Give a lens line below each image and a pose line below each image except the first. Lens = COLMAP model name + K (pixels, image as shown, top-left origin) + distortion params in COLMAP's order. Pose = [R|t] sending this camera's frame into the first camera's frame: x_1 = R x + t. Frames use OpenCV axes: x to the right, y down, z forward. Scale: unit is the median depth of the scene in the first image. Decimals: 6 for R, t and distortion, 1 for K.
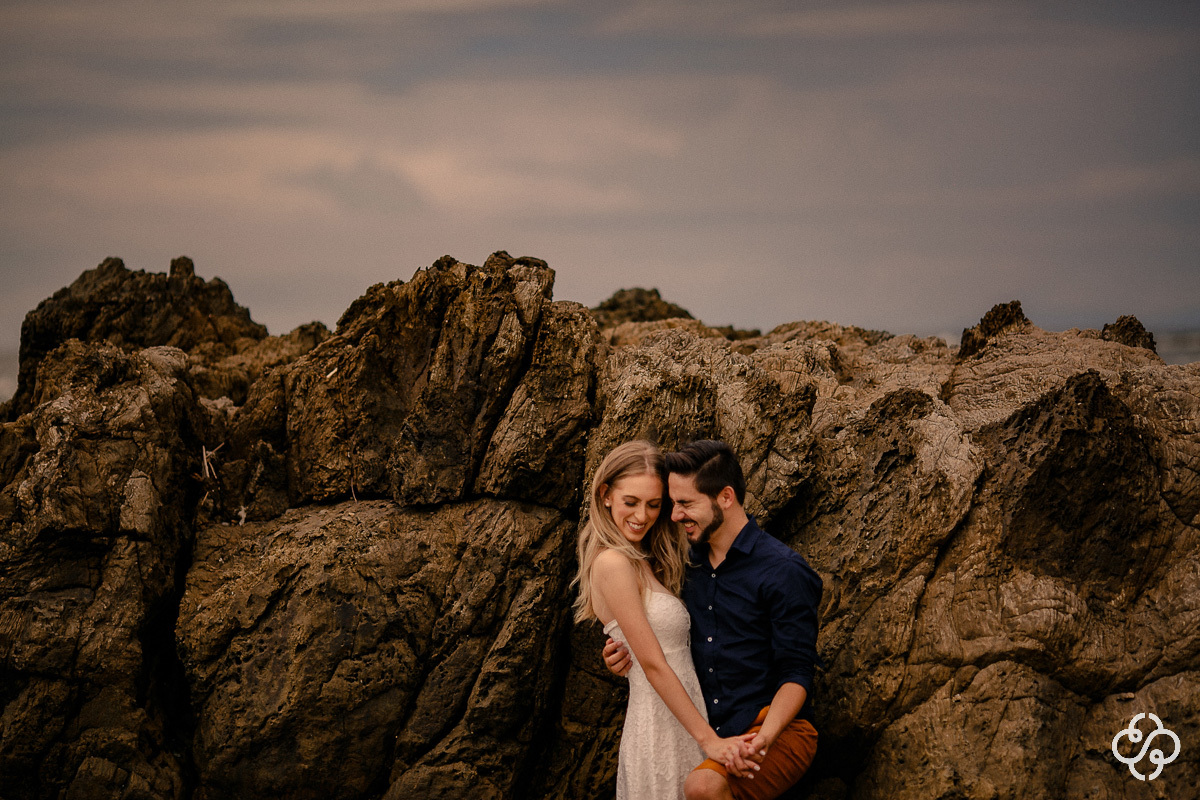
lens RADIAL K [[4481.9, 0, 600.0], [0, 4481.9, 400.0], [0, 0, 1]] dist [0.229175, -0.611735]
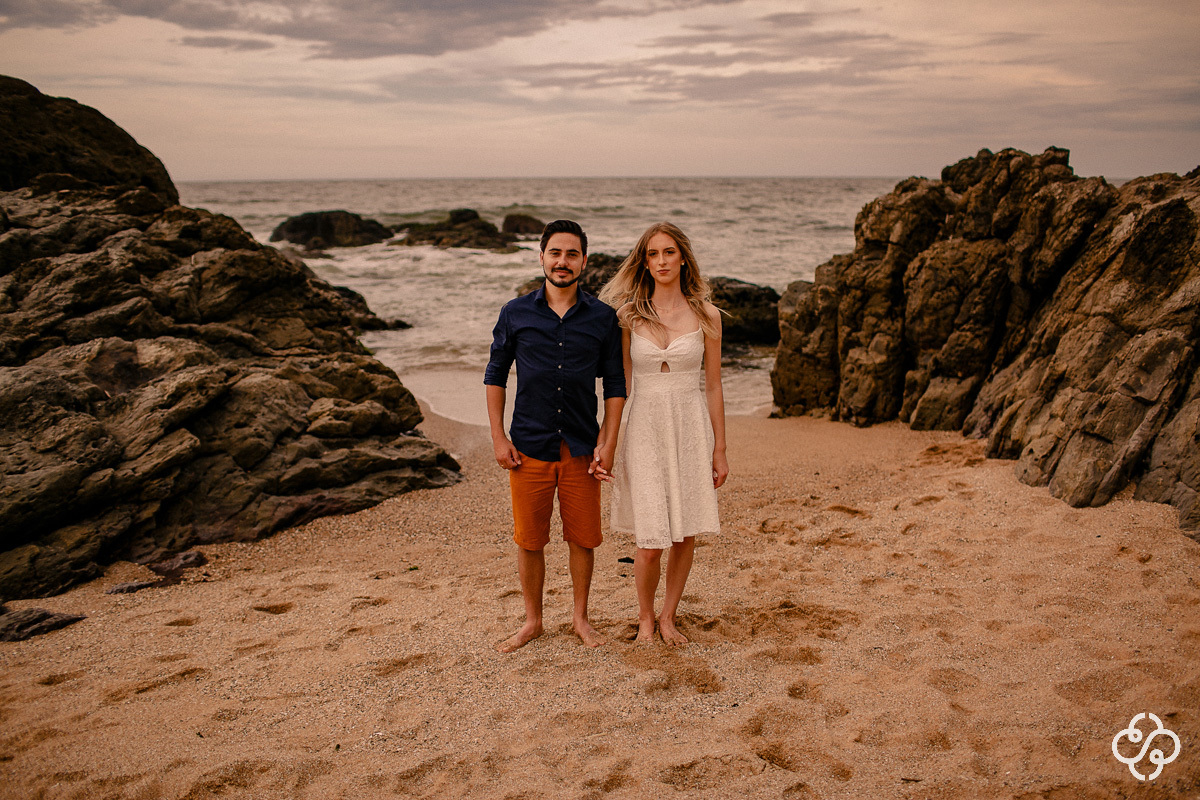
lens RADIAL K [[1149.4, 0, 600.0], [0, 1149.4, 400.0], [0, 0, 1]] dist [-0.122843, 0.154583]
pose [[0.691803, 0.150968, -0.706128, 0.314469], [-0.016587, 0.980965, 0.193476, -0.010642], [0.721895, -0.122135, 0.681139, 0.346688]]
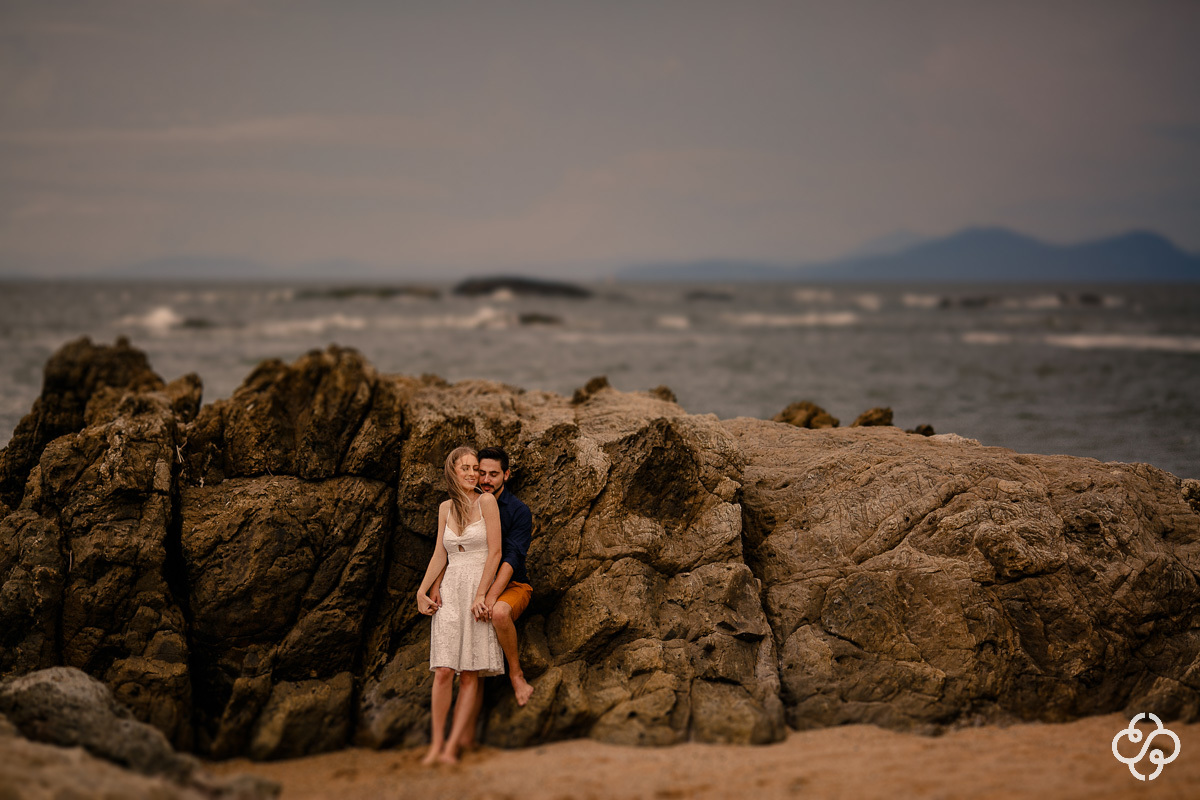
lens RADIAL K [[4481.9, 0, 600.0], [0, 4481.9, 400.0], [0, 0, 1]] dist [0.229175, -0.611735]
pose [[0.982385, 0.013865, 0.186353, -0.285777], [-0.016069, 0.999818, 0.010322, -0.033411], [-0.186176, -0.013135, 0.982429, -0.956574]]
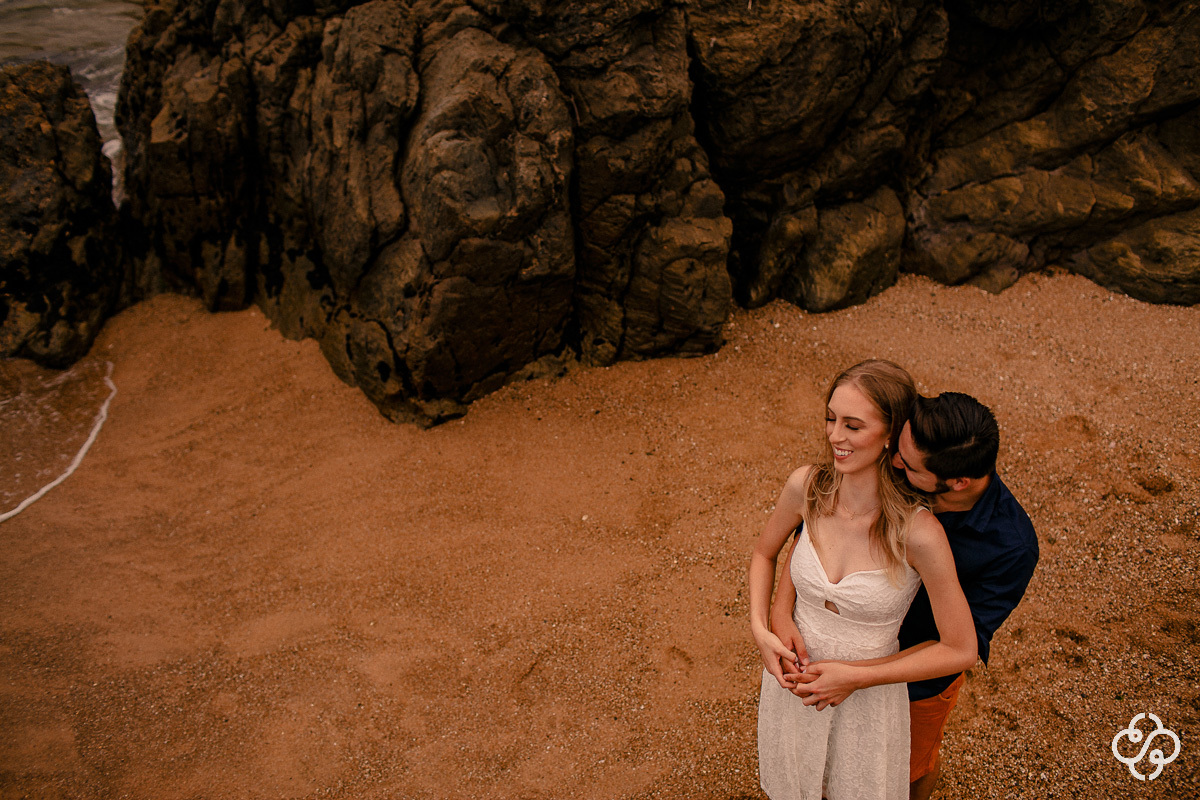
lens RADIAL K [[1149.4, 0, 600.0], [0, 1149.4, 400.0], [0, 0, 1]] dist [-0.122843, 0.154583]
pose [[0.858161, -0.306469, 0.411871, -0.328117], [0.029795, 0.830650, 0.555997, -0.072230], [-0.512516, -0.464863, 0.721962, 0.700678]]
